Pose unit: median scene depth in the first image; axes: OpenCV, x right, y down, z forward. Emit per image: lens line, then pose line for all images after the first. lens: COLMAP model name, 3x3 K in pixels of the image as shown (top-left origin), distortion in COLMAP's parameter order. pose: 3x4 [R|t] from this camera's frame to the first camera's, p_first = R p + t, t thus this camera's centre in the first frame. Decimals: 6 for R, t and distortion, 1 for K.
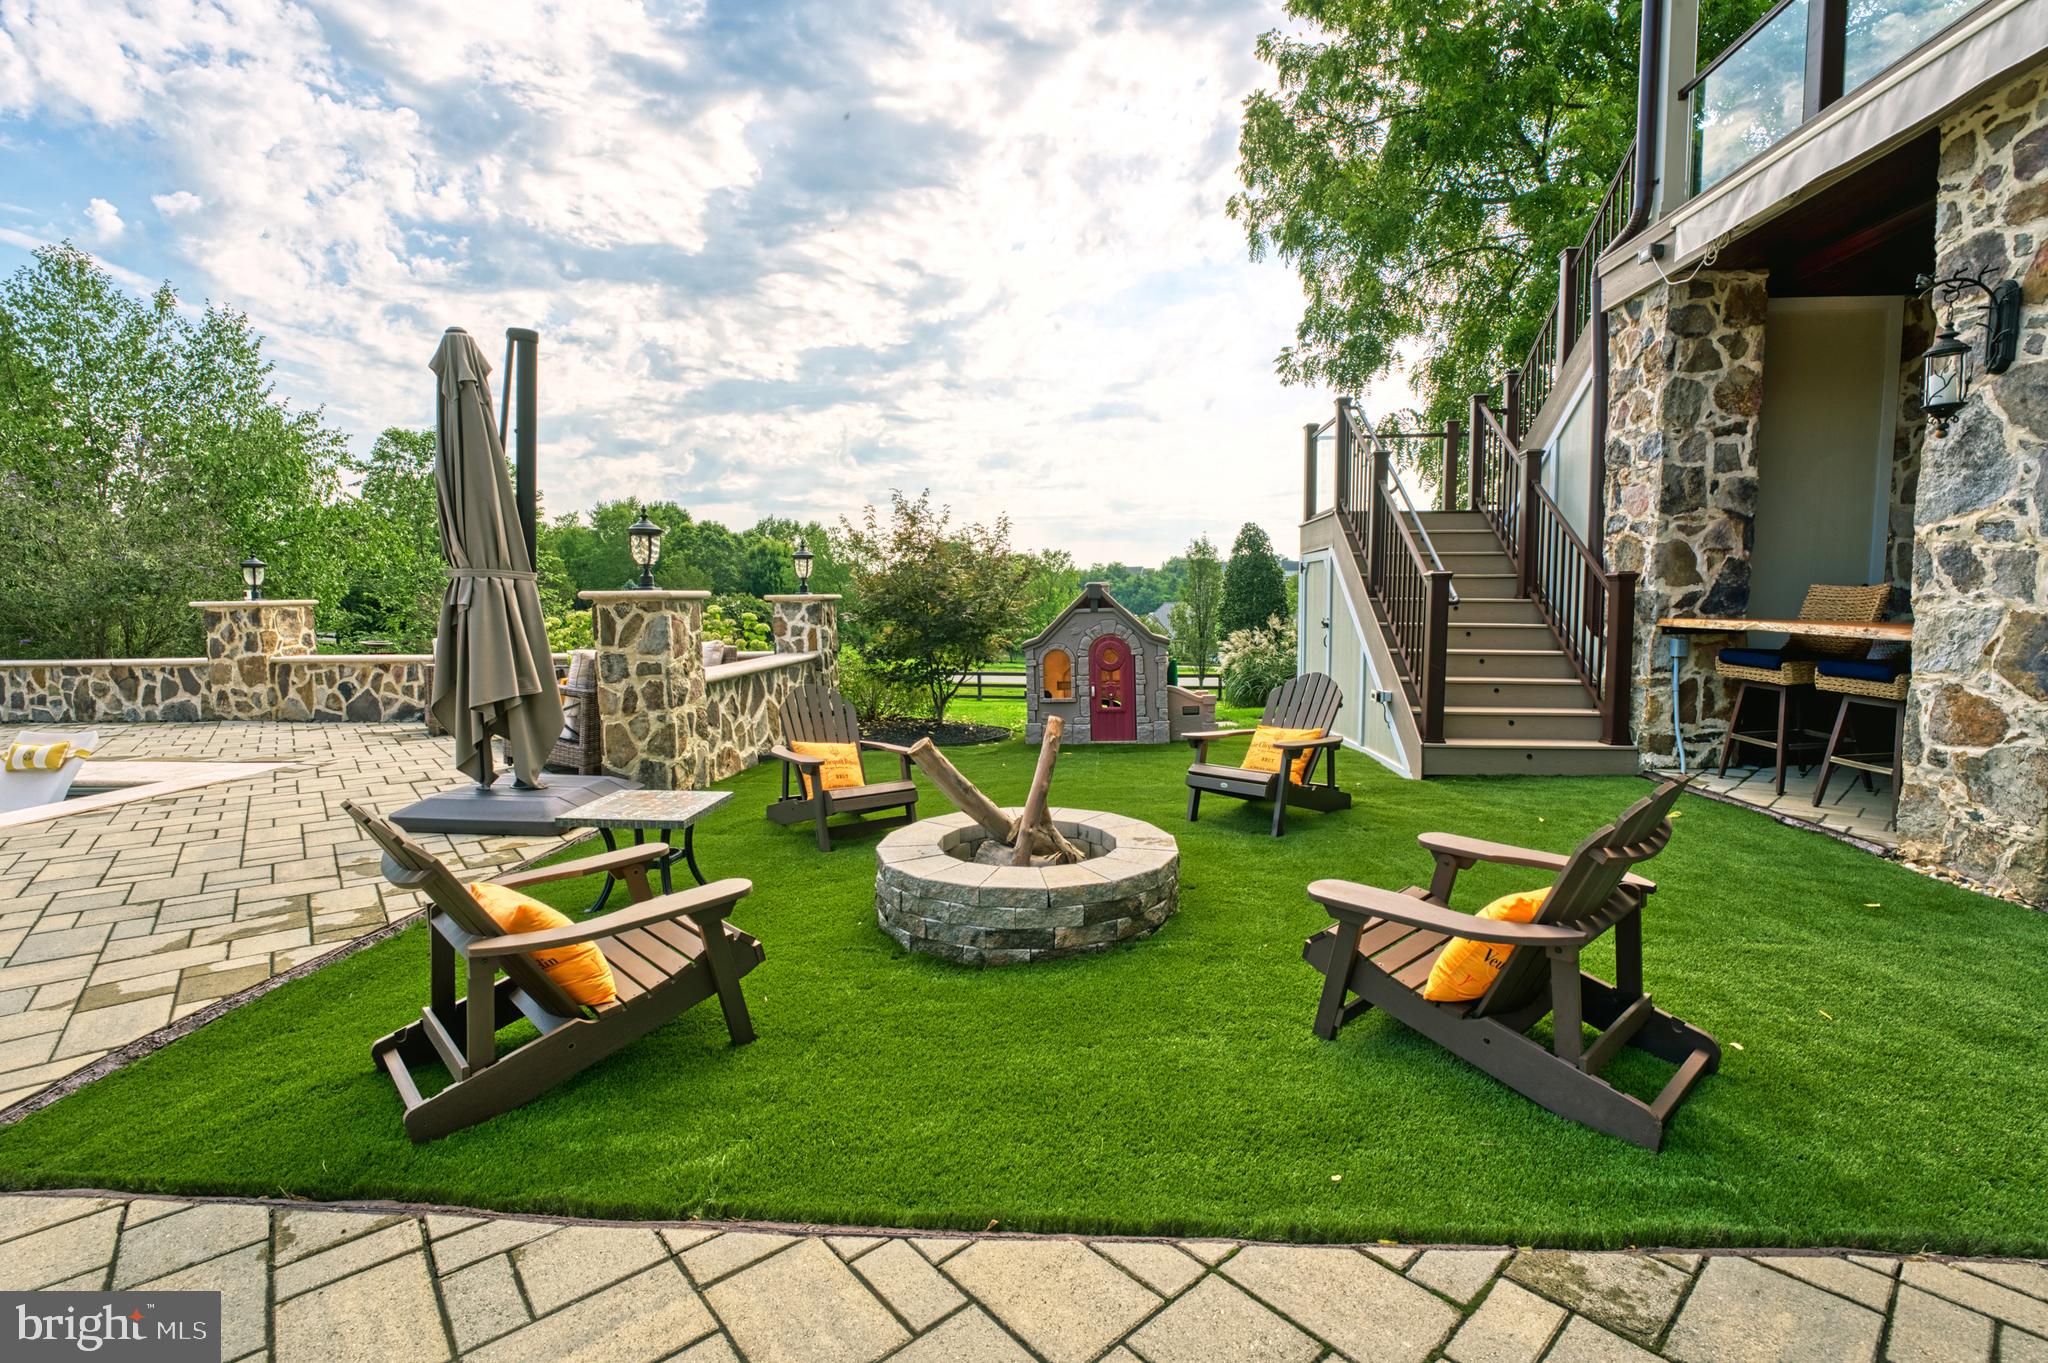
lens RADIAL K [[910.2, 0, 984.3], [0, 910.2, 711.8], [0, 0, 1]] dist [0.000339, 0.000017]
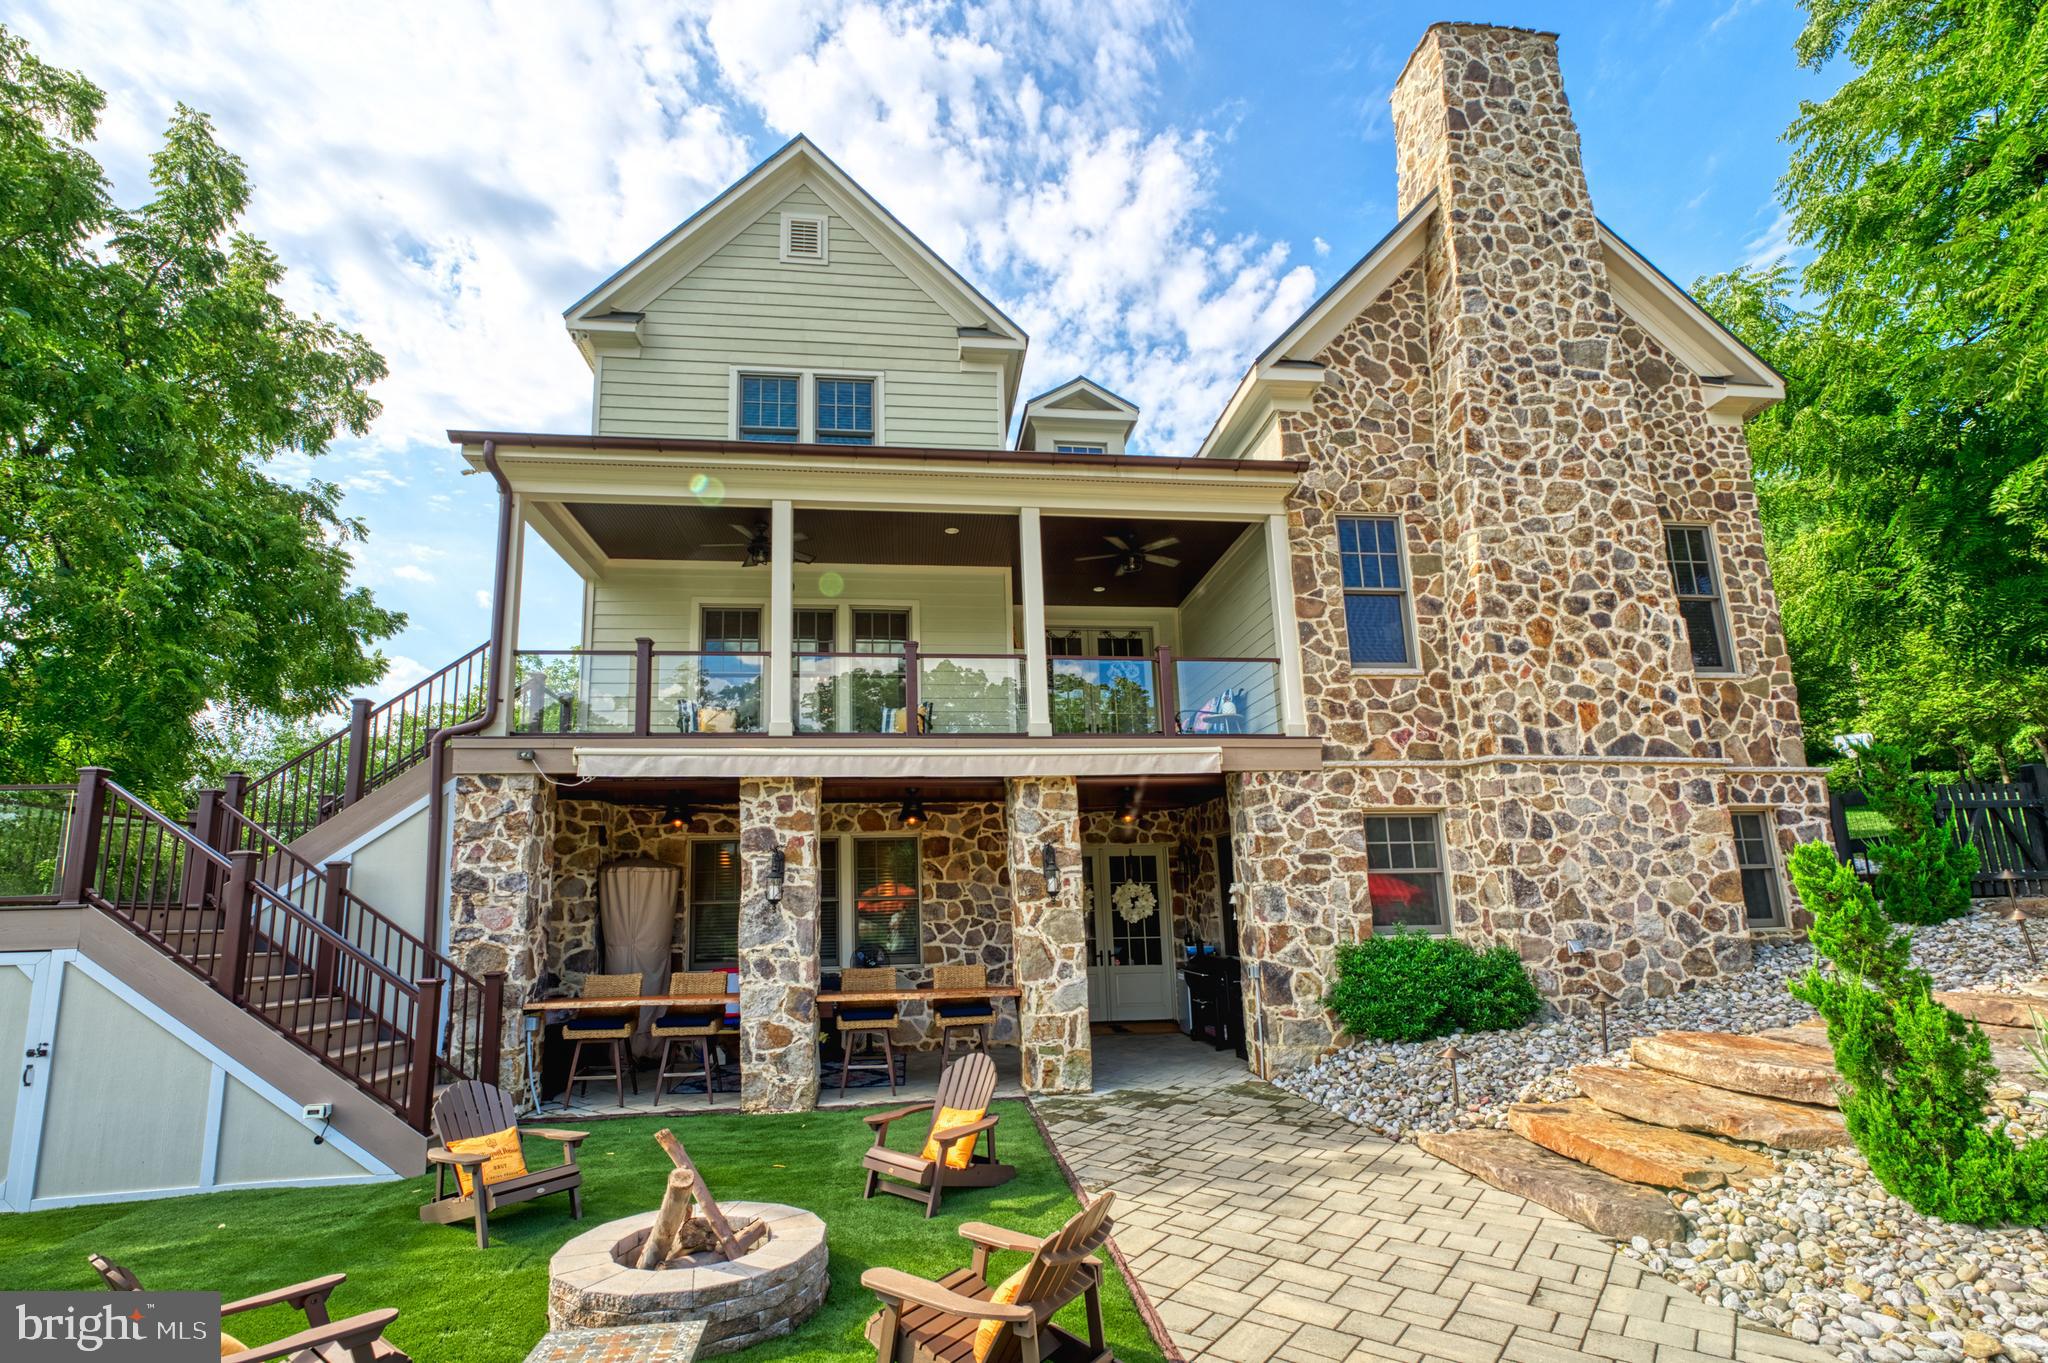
lens RADIAL K [[893.7, 0, 1046.0], [0, 893.7, 771.0], [0, 0, 1]] dist [-0.000301, -0.000275]
pose [[-0.241593, 0.169137, 0.955524, -0.525231], [0.145682, 0.979854, -0.136610, -0.094819], [-0.959380, 0.106199, -0.261367, 0.348397]]
